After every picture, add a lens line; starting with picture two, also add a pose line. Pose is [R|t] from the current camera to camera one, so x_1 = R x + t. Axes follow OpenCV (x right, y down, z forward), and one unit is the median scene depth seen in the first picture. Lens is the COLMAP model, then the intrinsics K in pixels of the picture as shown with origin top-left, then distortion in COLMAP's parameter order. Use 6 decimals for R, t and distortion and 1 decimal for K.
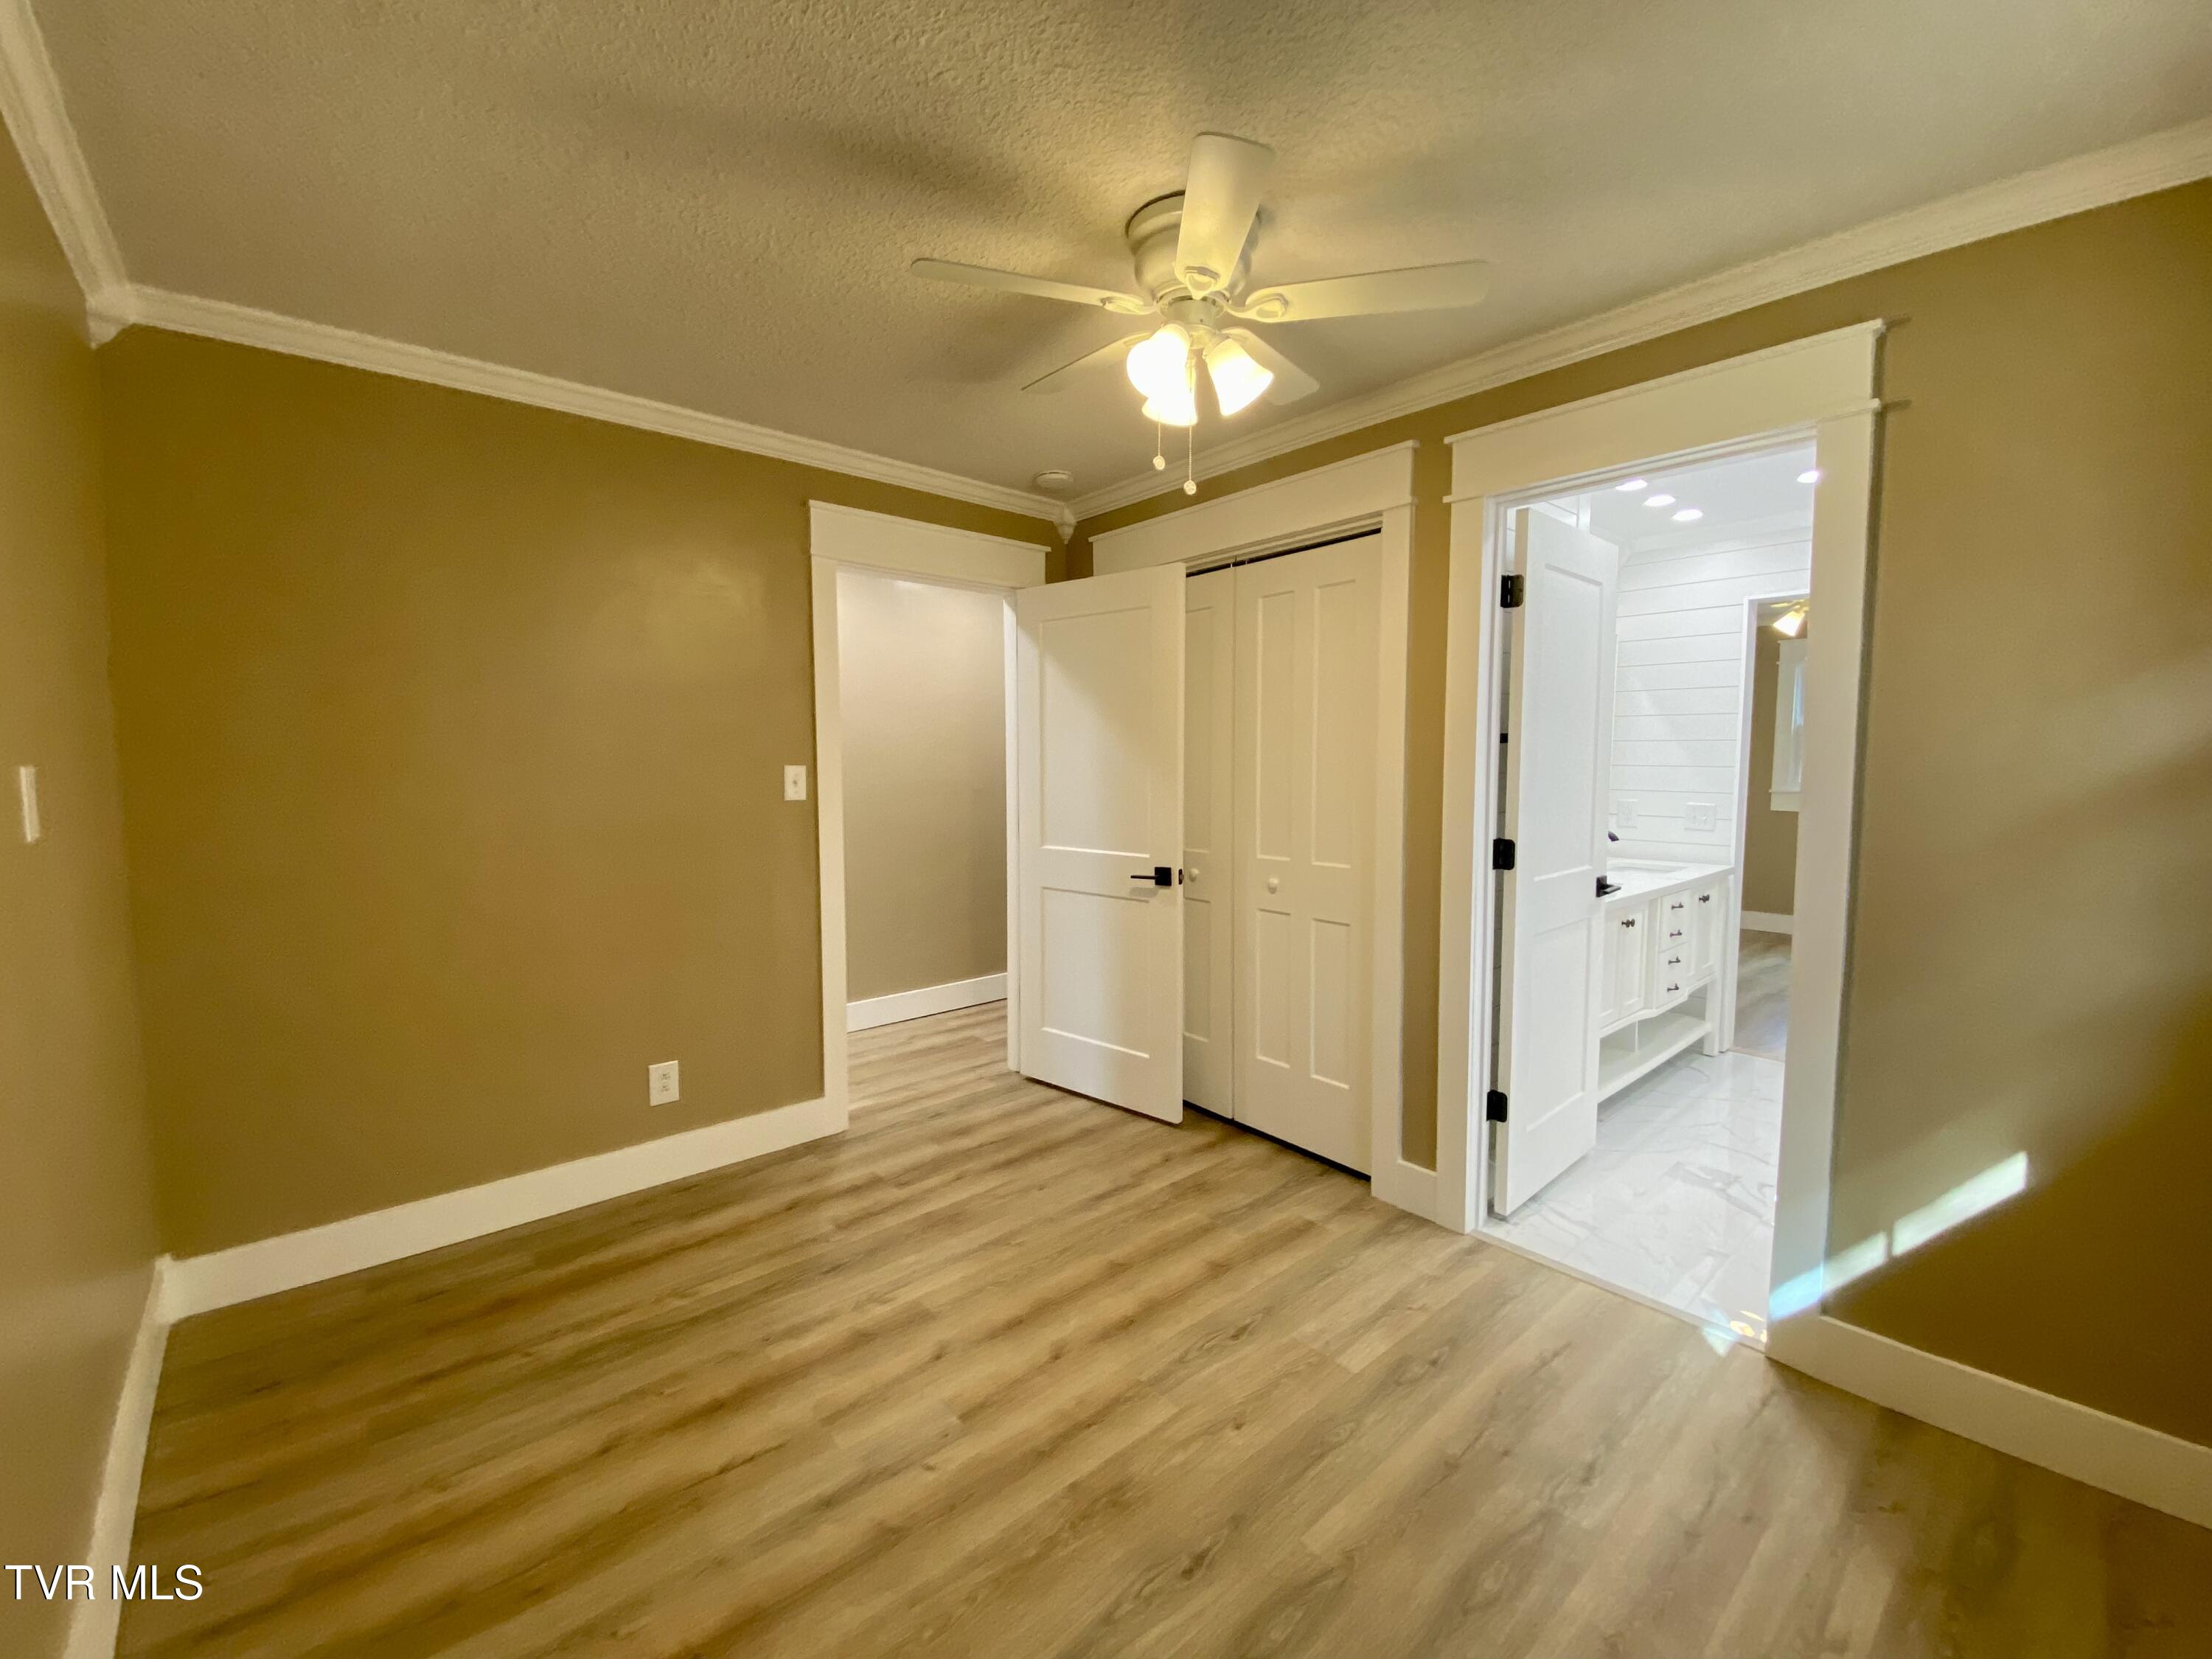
lens RADIAL K [[900.3, 0, 1106.0], [0, 900.3, 829.5], [0, 0, 1]] dist [0.034813, -0.025716]
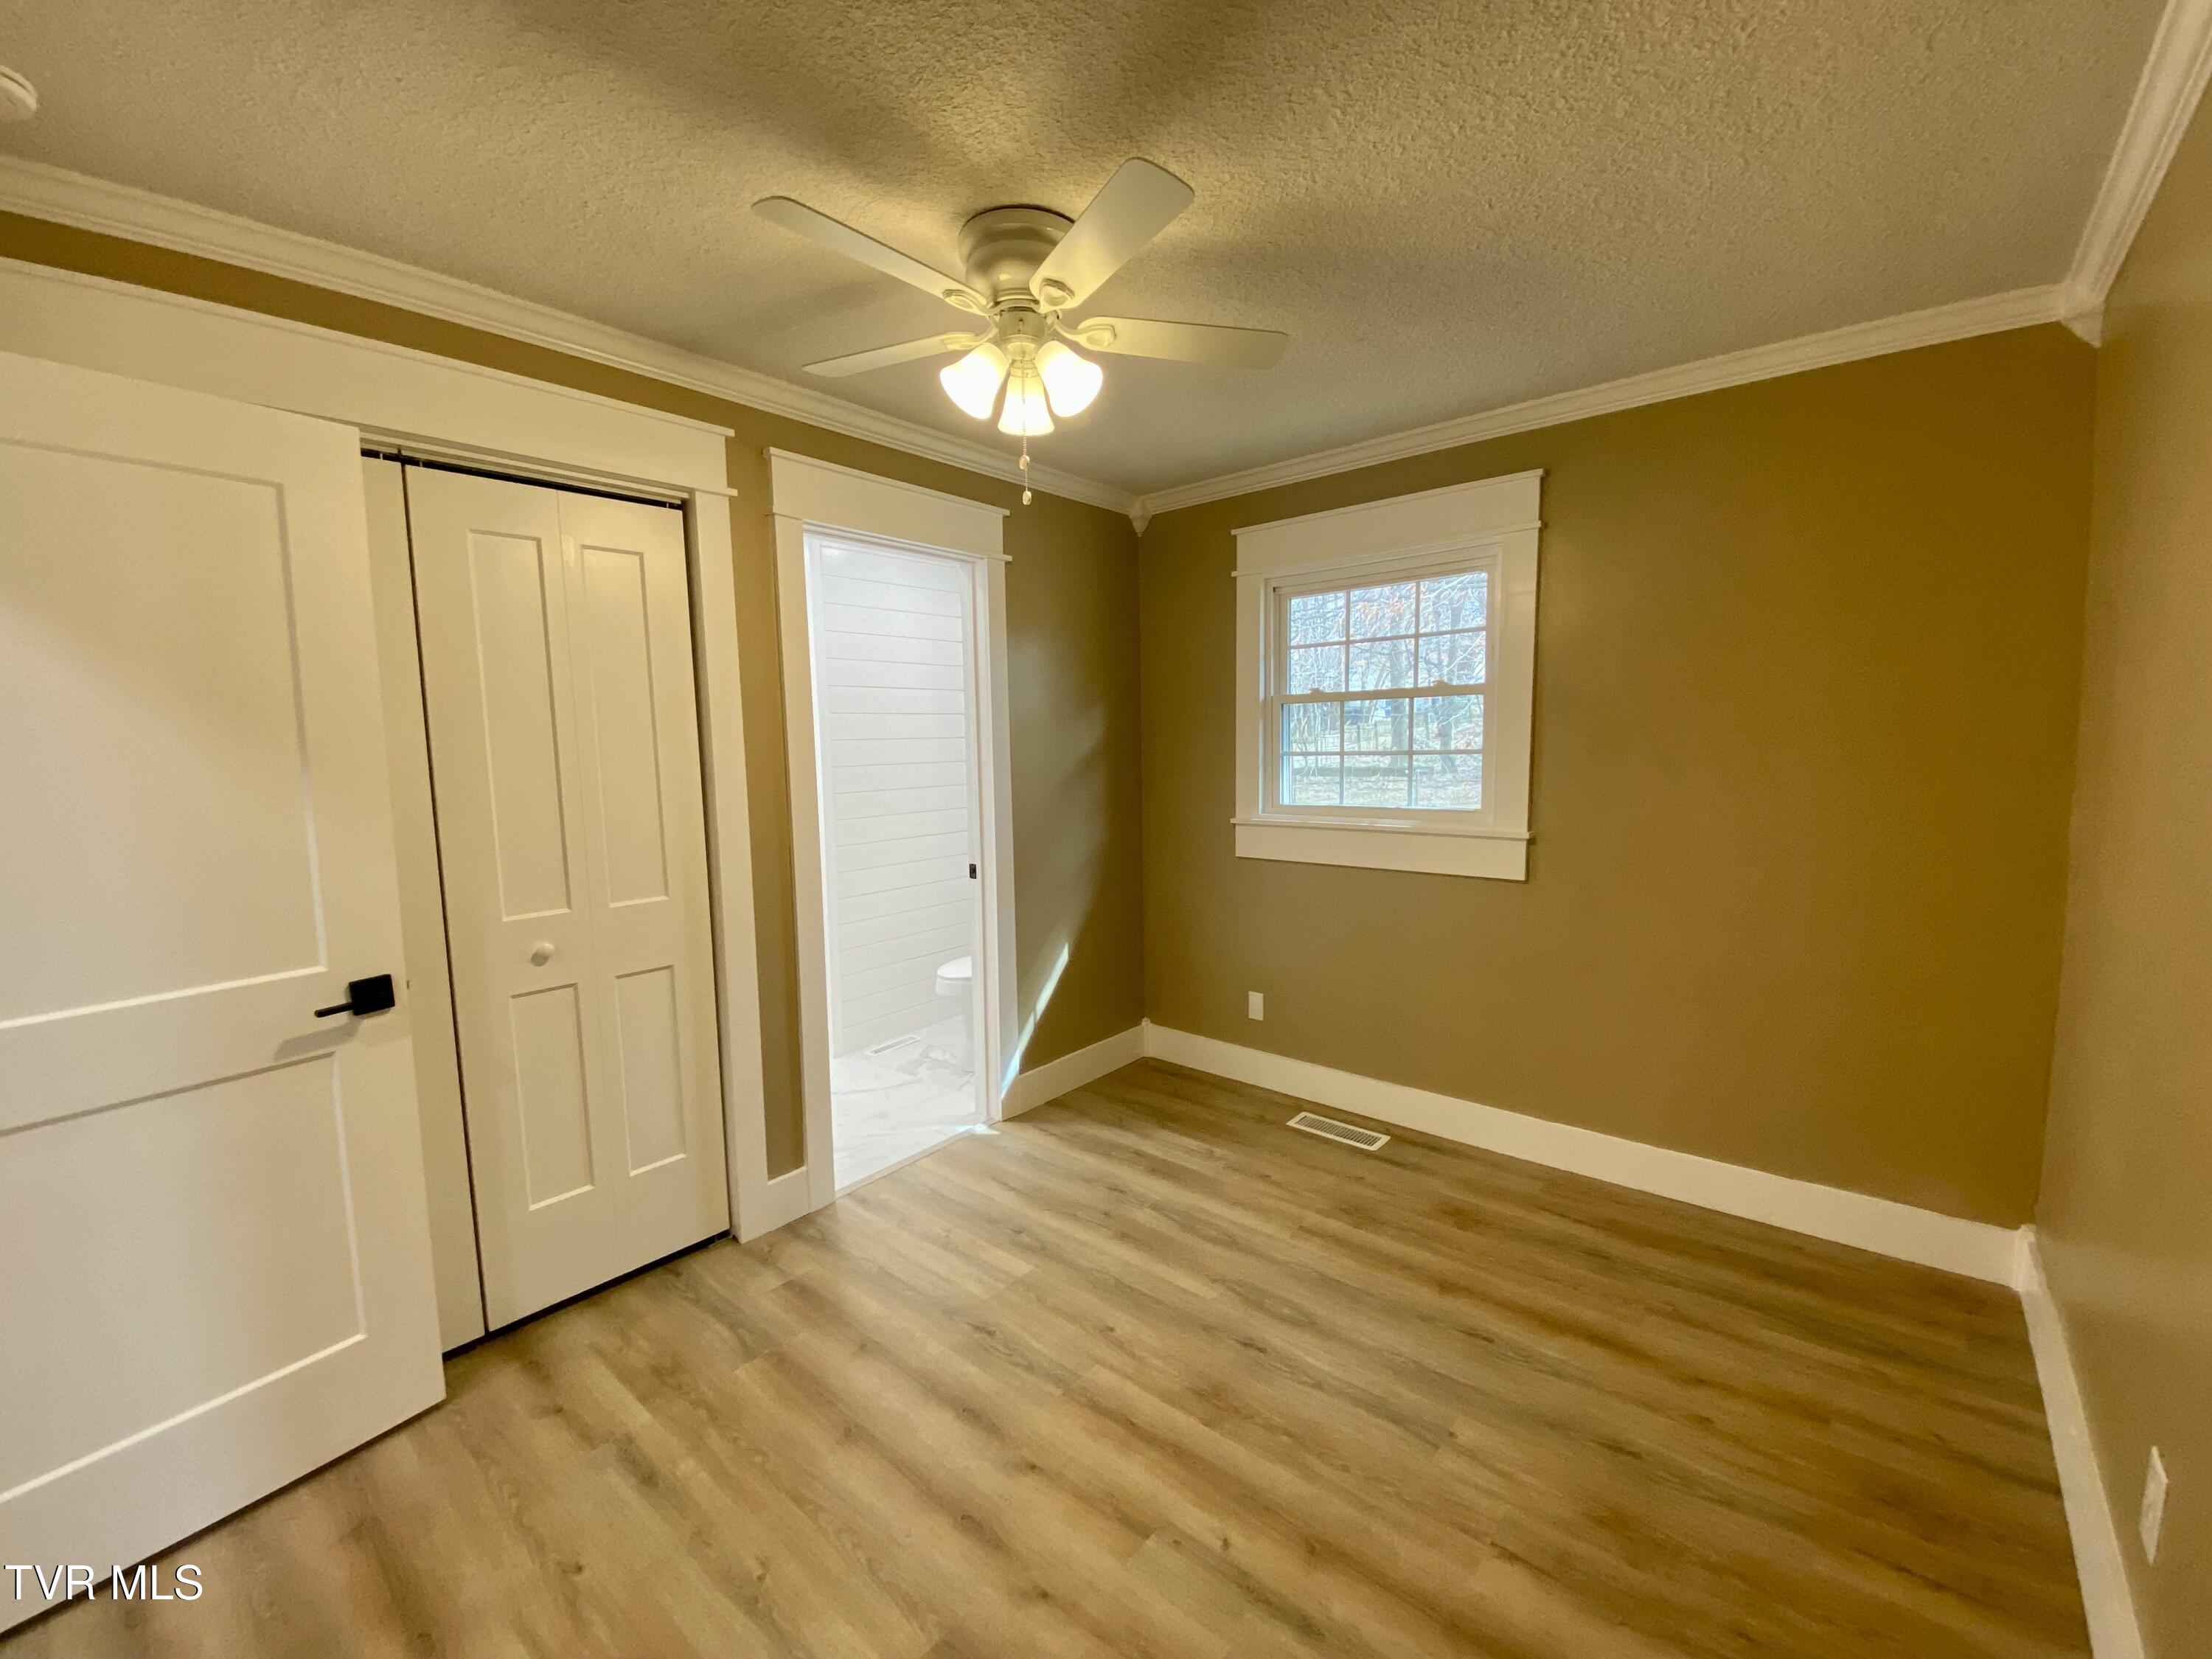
lens RADIAL K [[889.5, 0, 1112.6], [0, 889.5, 824.5], [0, 0, 1]] dist [0.009291, -0.014910]
pose [[-0.144672, -0.093886, 0.985016, -0.803238], [0.103465, 0.988596, 0.109423, -0.097236], [-0.984055, 0.117745, -0.133308, 0.932206]]
